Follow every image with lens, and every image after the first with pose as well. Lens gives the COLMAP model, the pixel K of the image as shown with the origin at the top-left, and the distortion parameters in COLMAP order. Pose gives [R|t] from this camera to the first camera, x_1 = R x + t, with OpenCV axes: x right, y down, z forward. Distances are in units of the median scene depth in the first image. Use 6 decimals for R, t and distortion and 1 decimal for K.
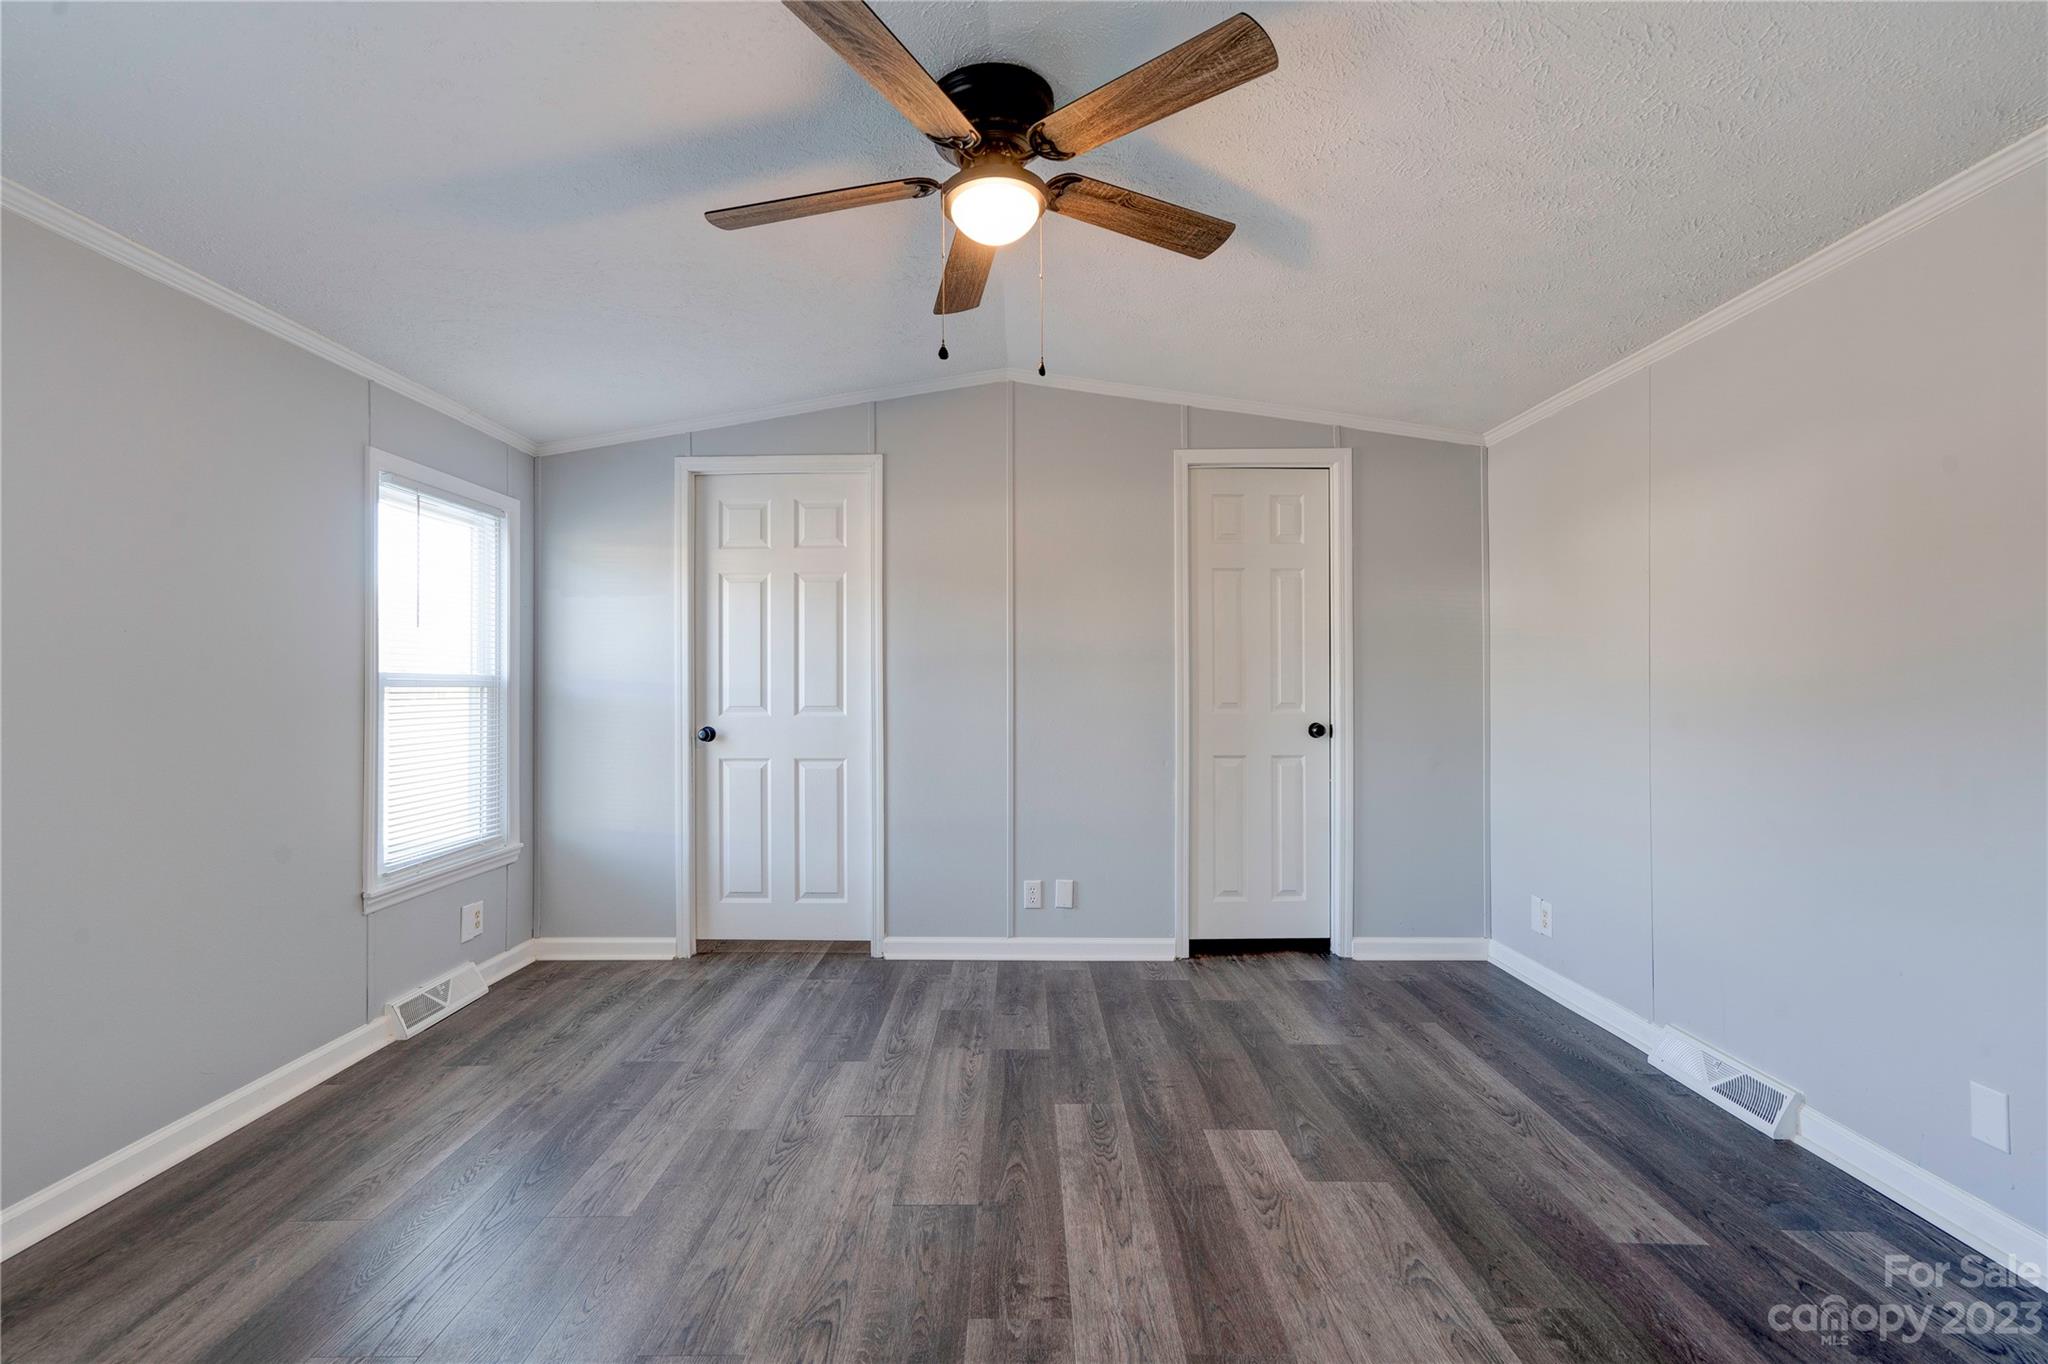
lens RADIAL K [[929.7, 0, 1032.4], [0, 929.7, 677.0], [0, 0, 1]] dist [-0.008617, 0.014238]
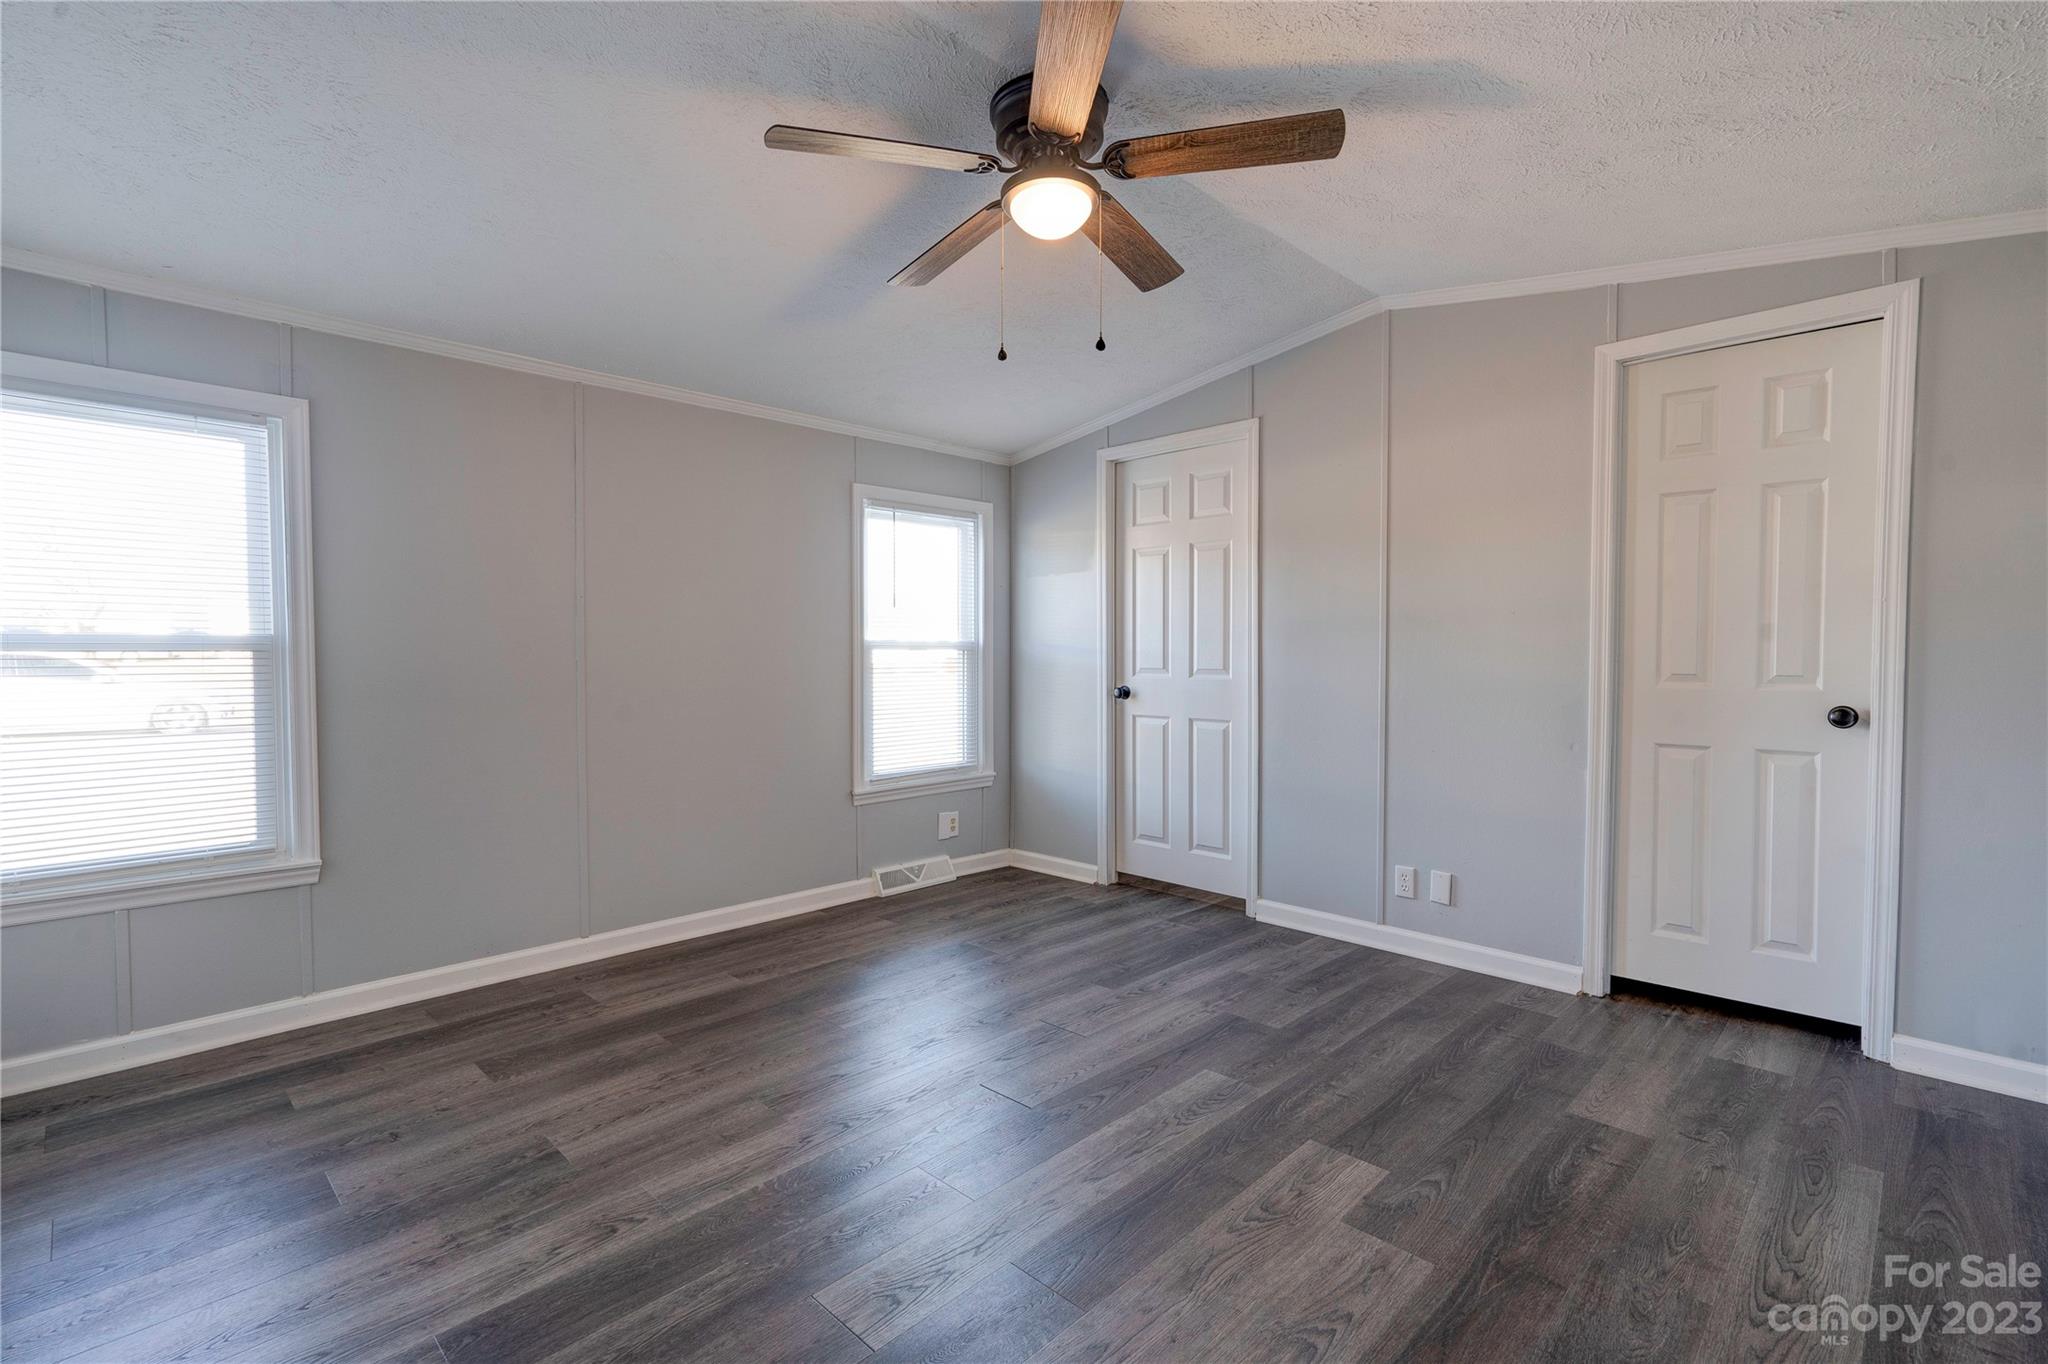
lens RADIAL K [[952.2, 0, 1039.5], [0, 952.2, 678.0], [0, 0, 1]] dist [-0.001141, 0.015376]
pose [[0.718120, 0.022375, -0.695560, 0.411525], [0.004993, 0.999292, 0.037301, 0.000191], [0.695902, -0.030260, 0.717499, 0.104324]]
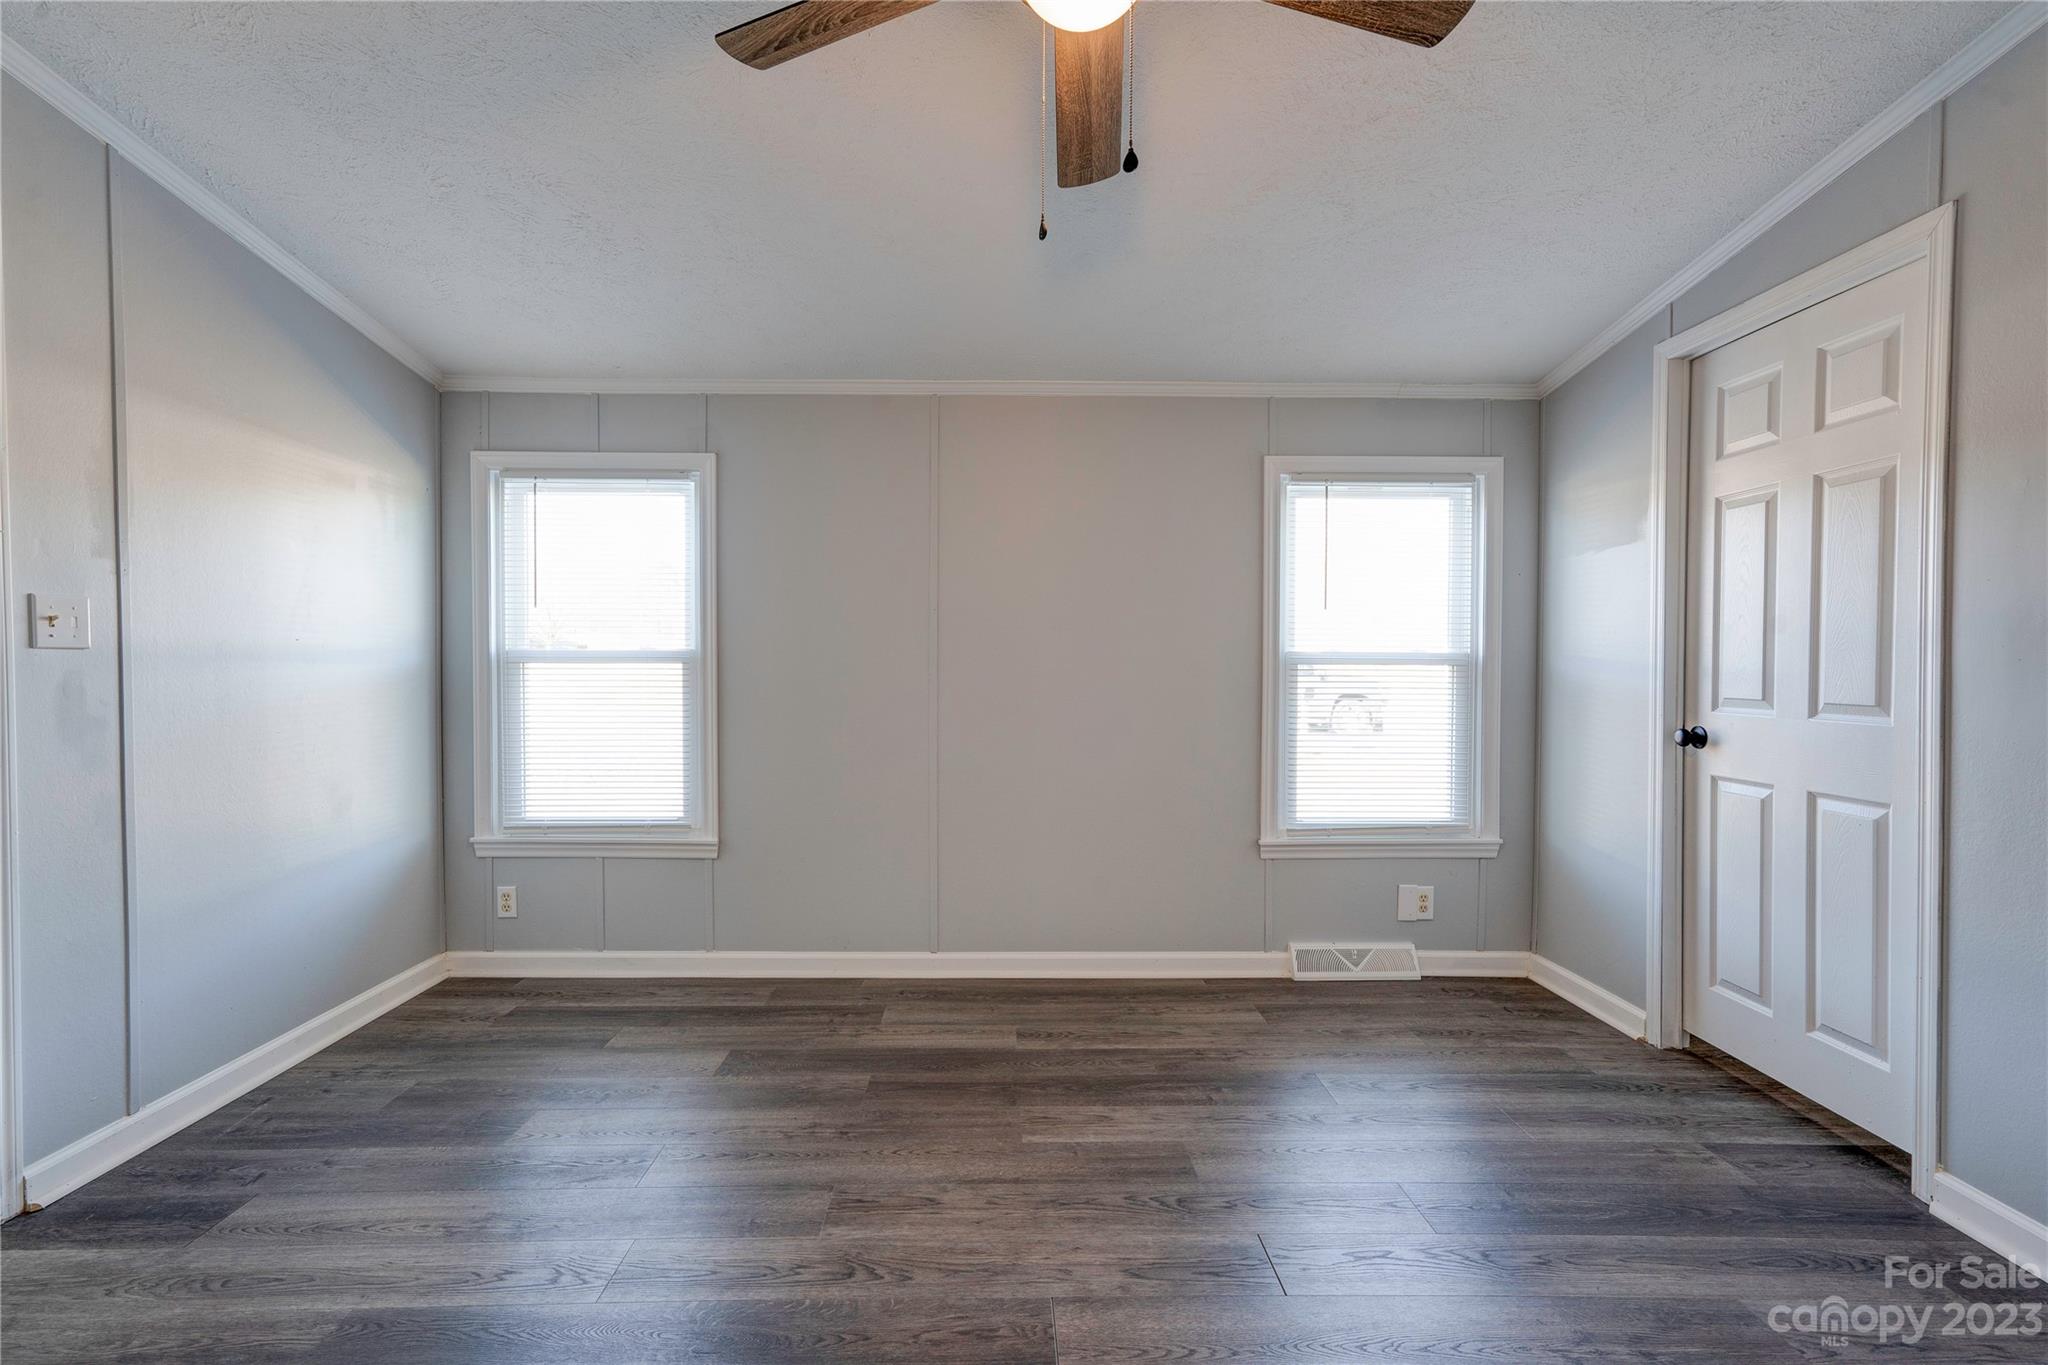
lens RADIAL K [[967.5, 0, 1016.2], [0, 967.5, 676.6], [0, 0, 1]] dist [-0.008159, 0.016016]
pose [[0.009063, 0.019728, -0.999764, 0.383667], [0.005330, 0.999790, 0.019777, 0.000390], [0.999945, -0.005508, 0.008956, 0.529803]]
